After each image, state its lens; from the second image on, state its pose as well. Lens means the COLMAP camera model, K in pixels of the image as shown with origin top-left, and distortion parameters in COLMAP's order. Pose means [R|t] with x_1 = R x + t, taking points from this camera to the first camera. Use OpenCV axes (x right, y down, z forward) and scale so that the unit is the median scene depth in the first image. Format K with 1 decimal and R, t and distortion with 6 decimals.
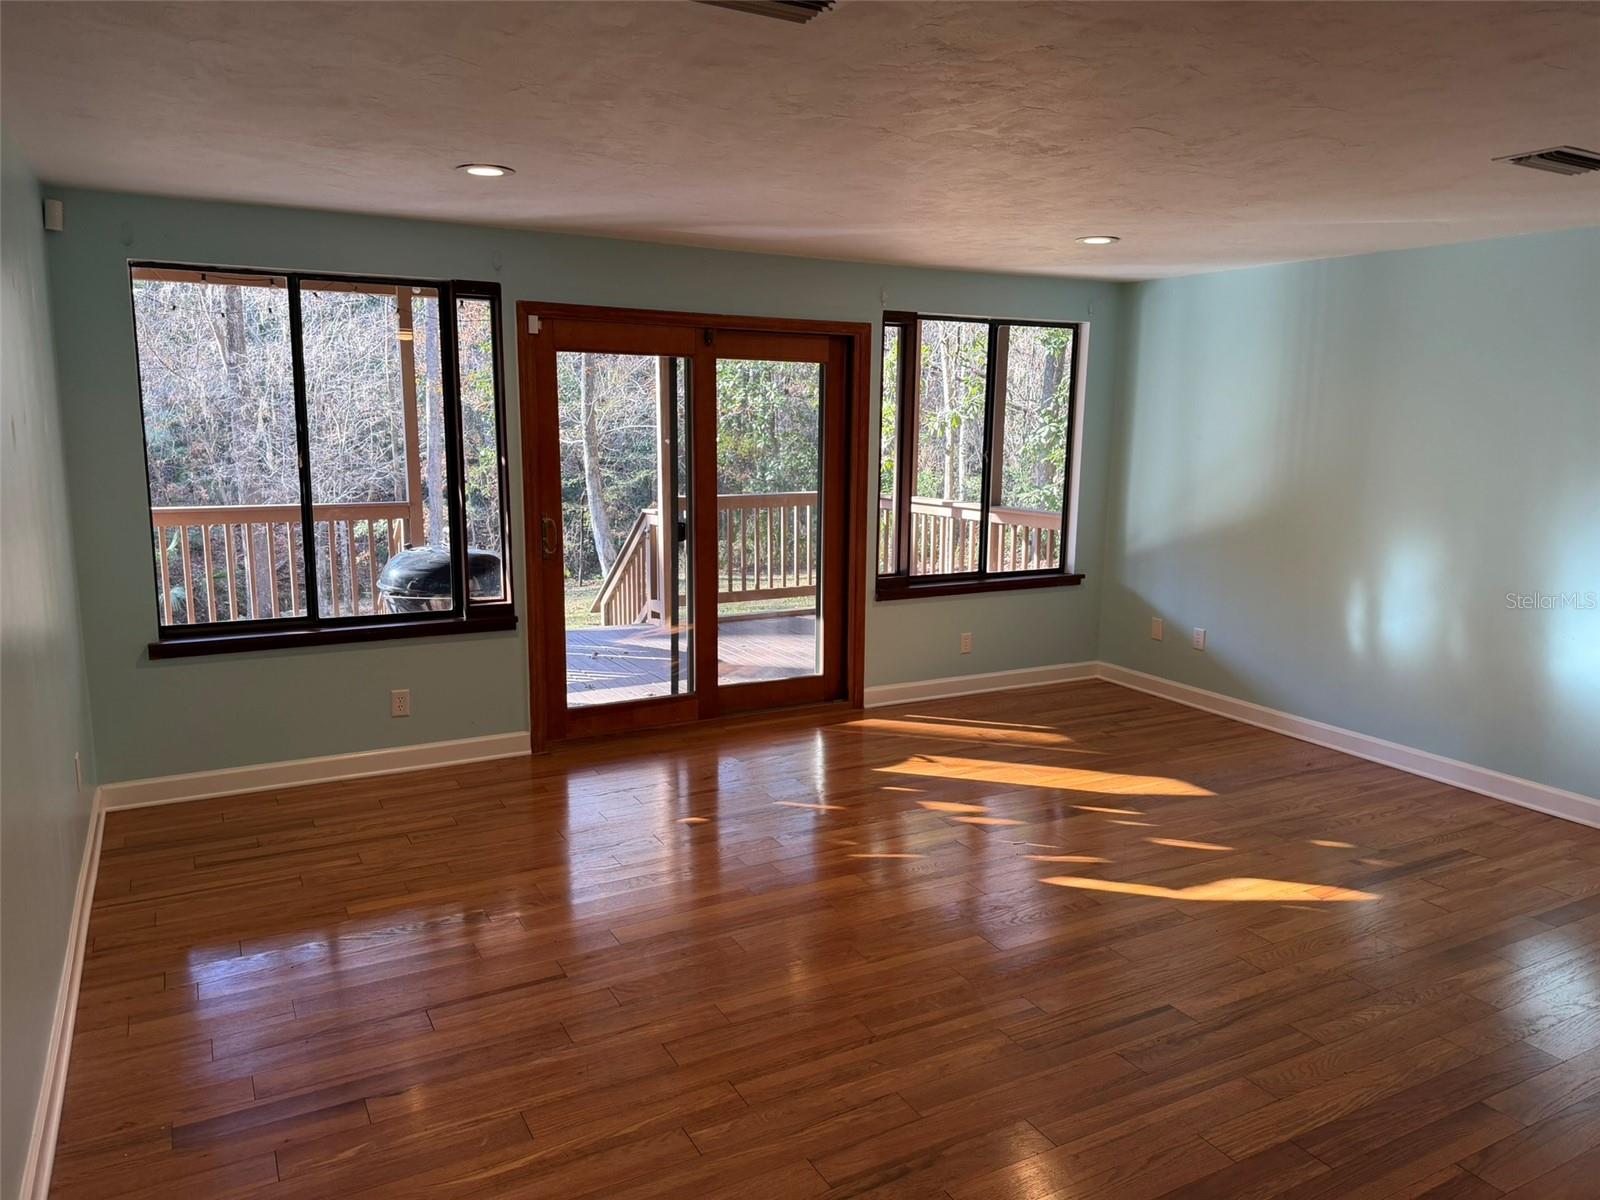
lens RADIAL K [[1119.8, 0, 803.7], [0, 1119.8, 595.4], [0, 0, 1]] dist [0.085345, -0.112176]
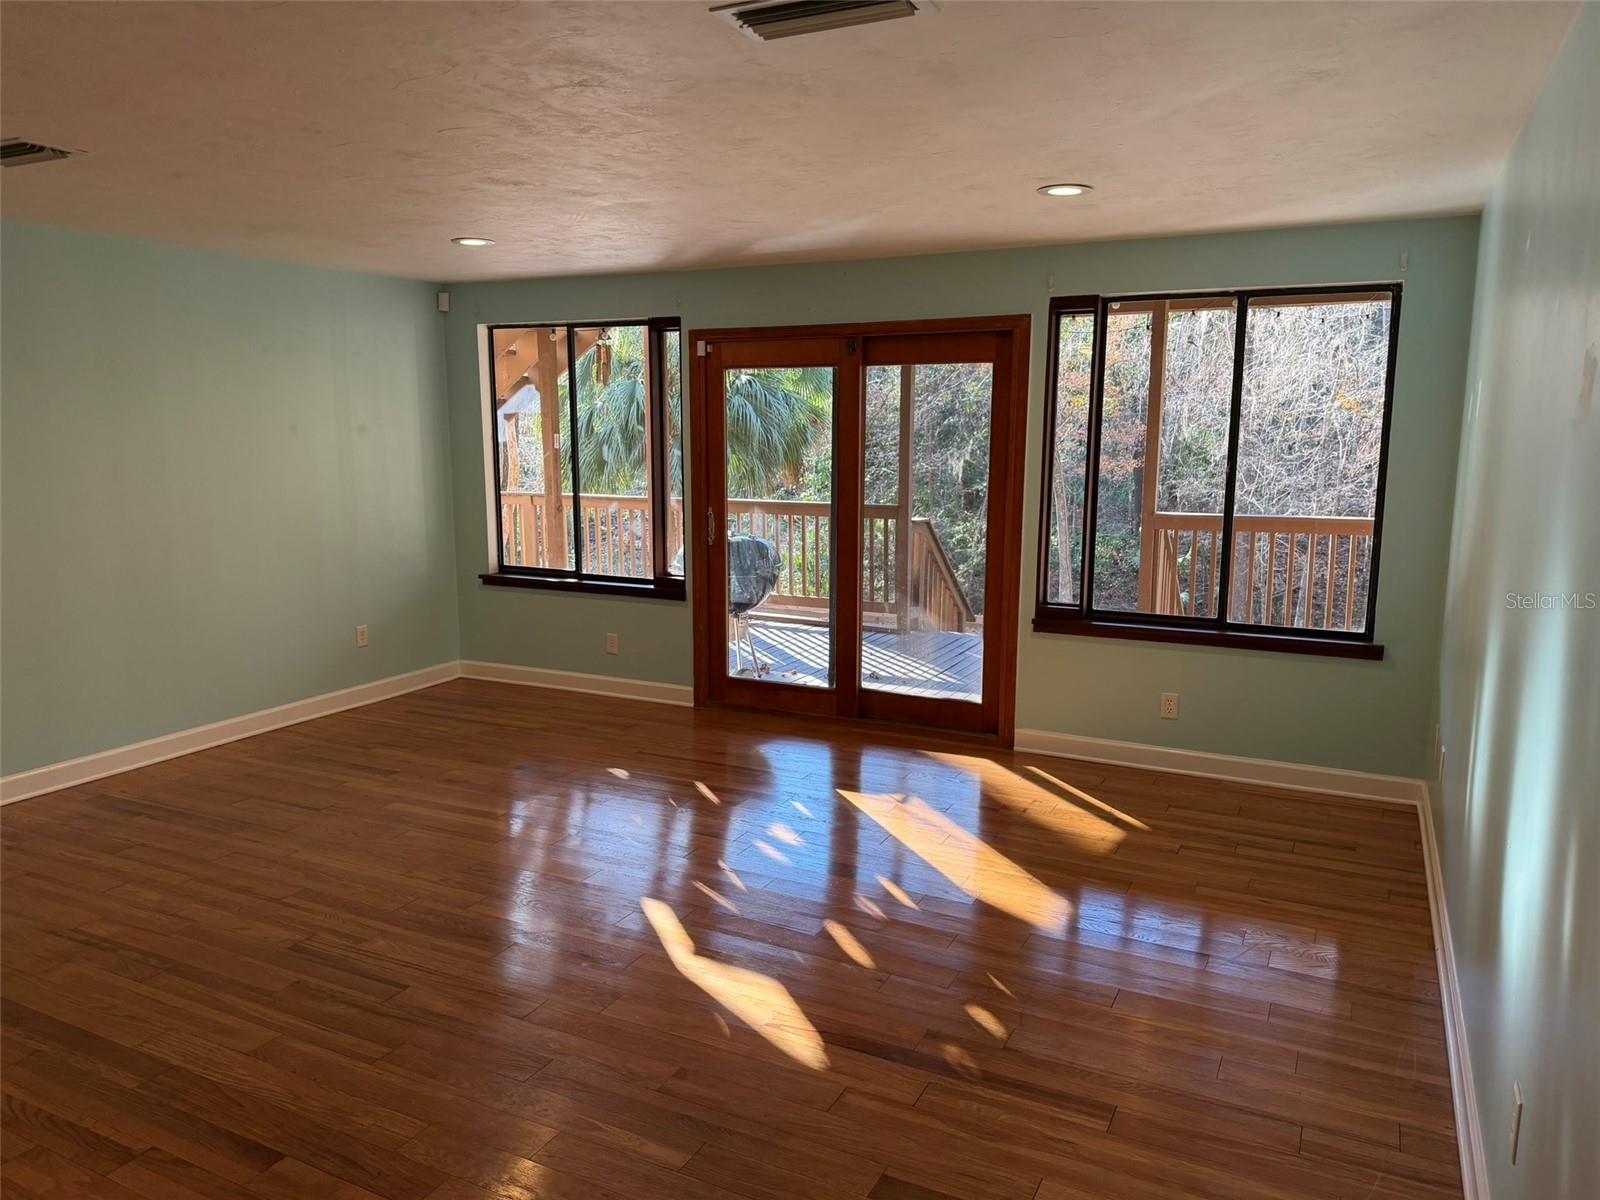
lens RADIAL K [[1118.8, 0, 808.4], [0, 1118.8, 607.0], [0, 0, 1]] dist [0.042782, -0.063689]
pose [[0.565956, 0.122793, -0.815239, 0.742053], [-0.125365, 0.990165, 0.062110, -0.050834], [0.814848, 0.067051, 0.575784, 0.384555]]
